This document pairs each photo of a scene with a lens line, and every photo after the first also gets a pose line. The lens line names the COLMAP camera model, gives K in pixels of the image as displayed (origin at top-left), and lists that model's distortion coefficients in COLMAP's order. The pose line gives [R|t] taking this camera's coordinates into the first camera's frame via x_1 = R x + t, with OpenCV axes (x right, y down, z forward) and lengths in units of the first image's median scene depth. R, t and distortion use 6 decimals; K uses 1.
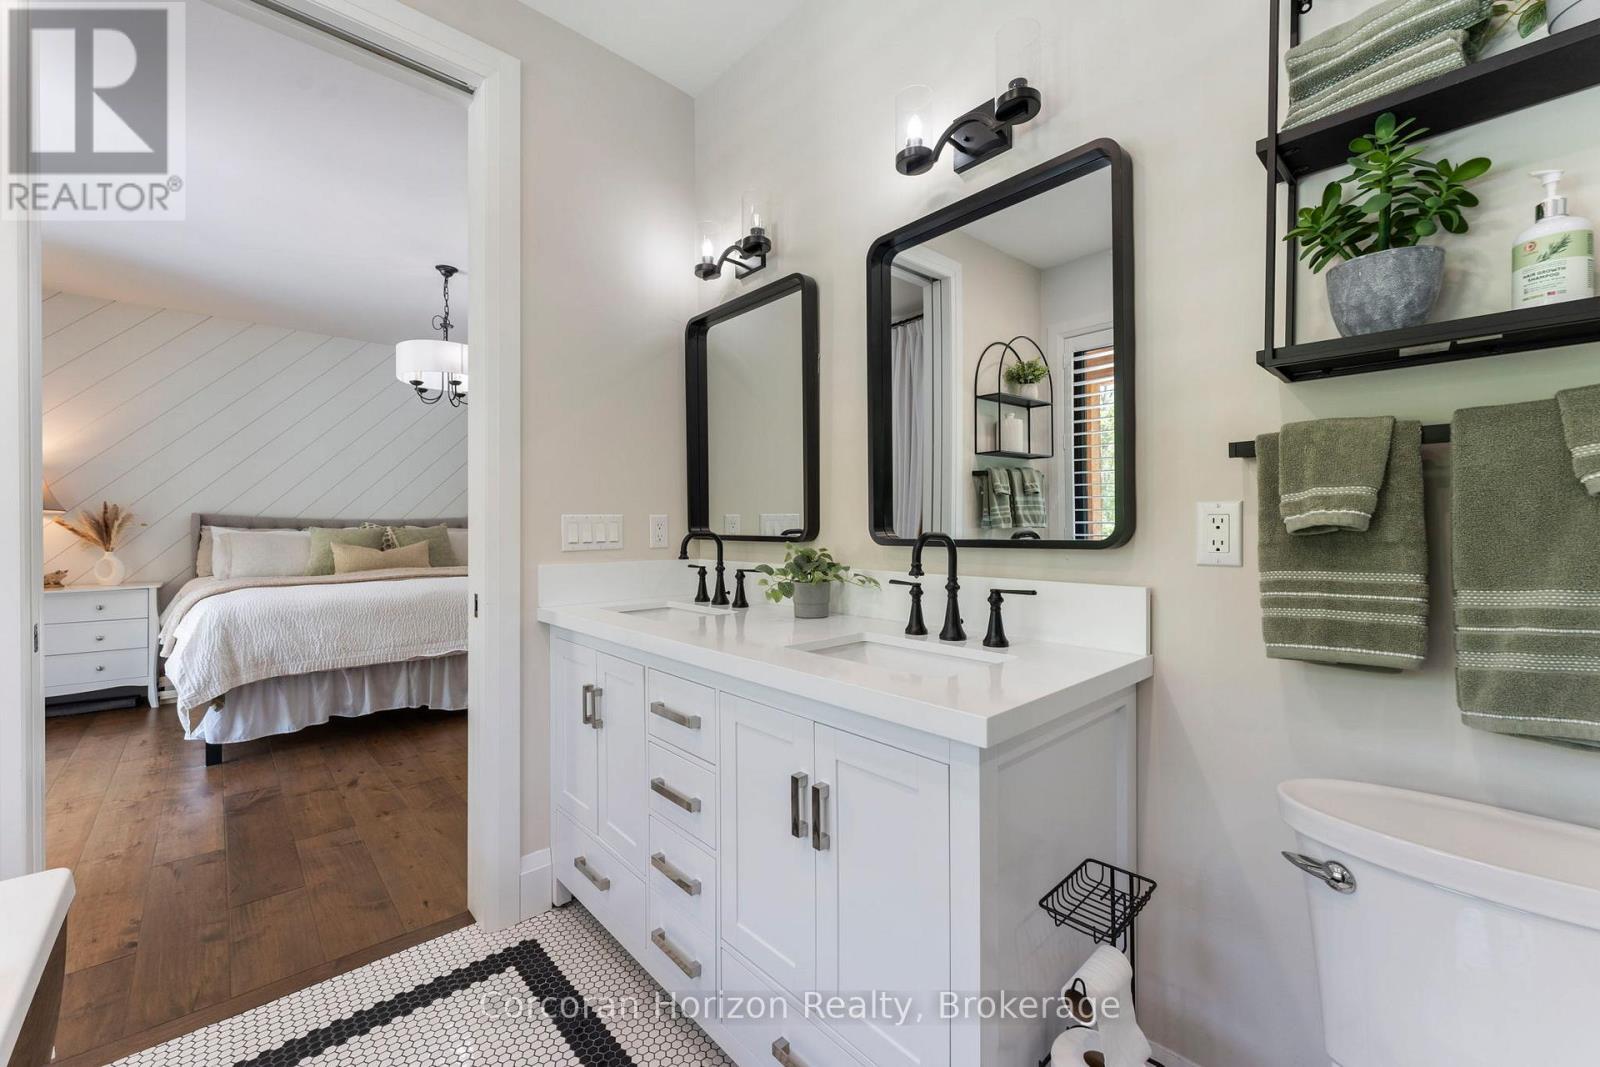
lens RADIAL K [[633.4, 0, 791.4], [0, 633.4, 530.0], [0, 0, 1]] dist [-0.001183, 0.000265]
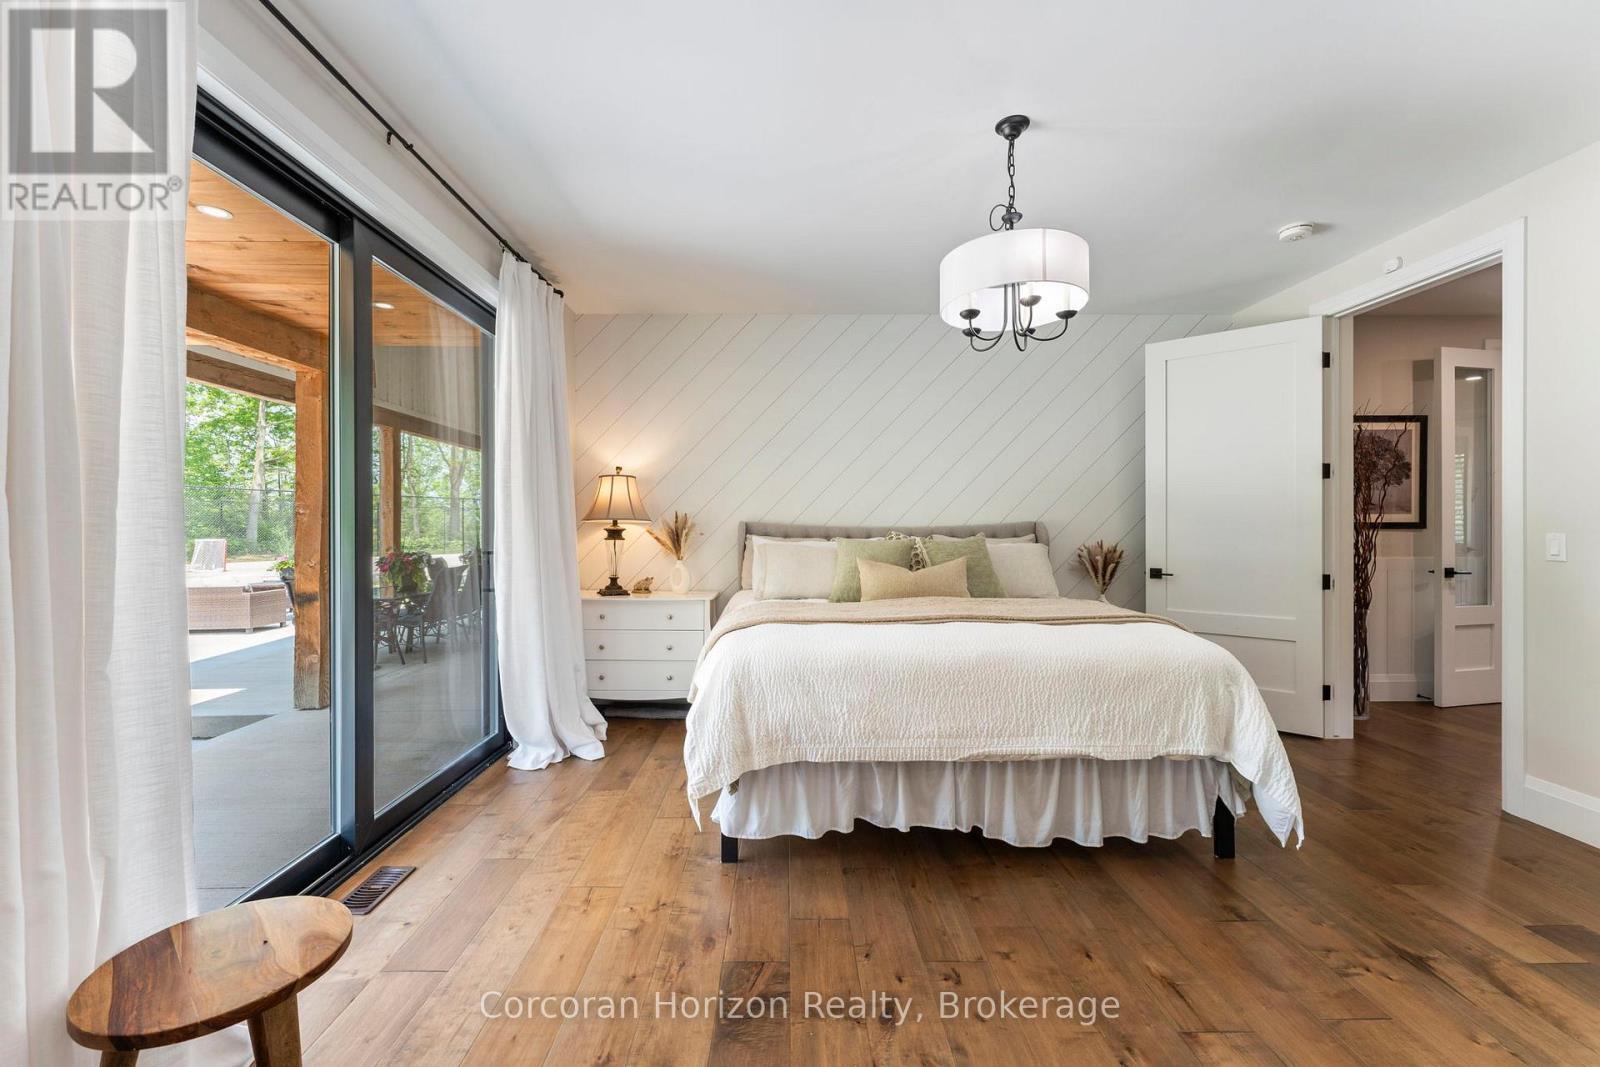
lens RADIAL K [[682.3, 0, 803.5], [0, 682.3, 526.7], [0, 0, 1]] dist [-0.003263, 0.000095]
pose [[0.760306, 0.000011, -0.649565, -0.283719], [-0.004187, 0.999979, -0.004885, -0.019954], [0.649552, 0.006434, 0.760290, 0.388663]]
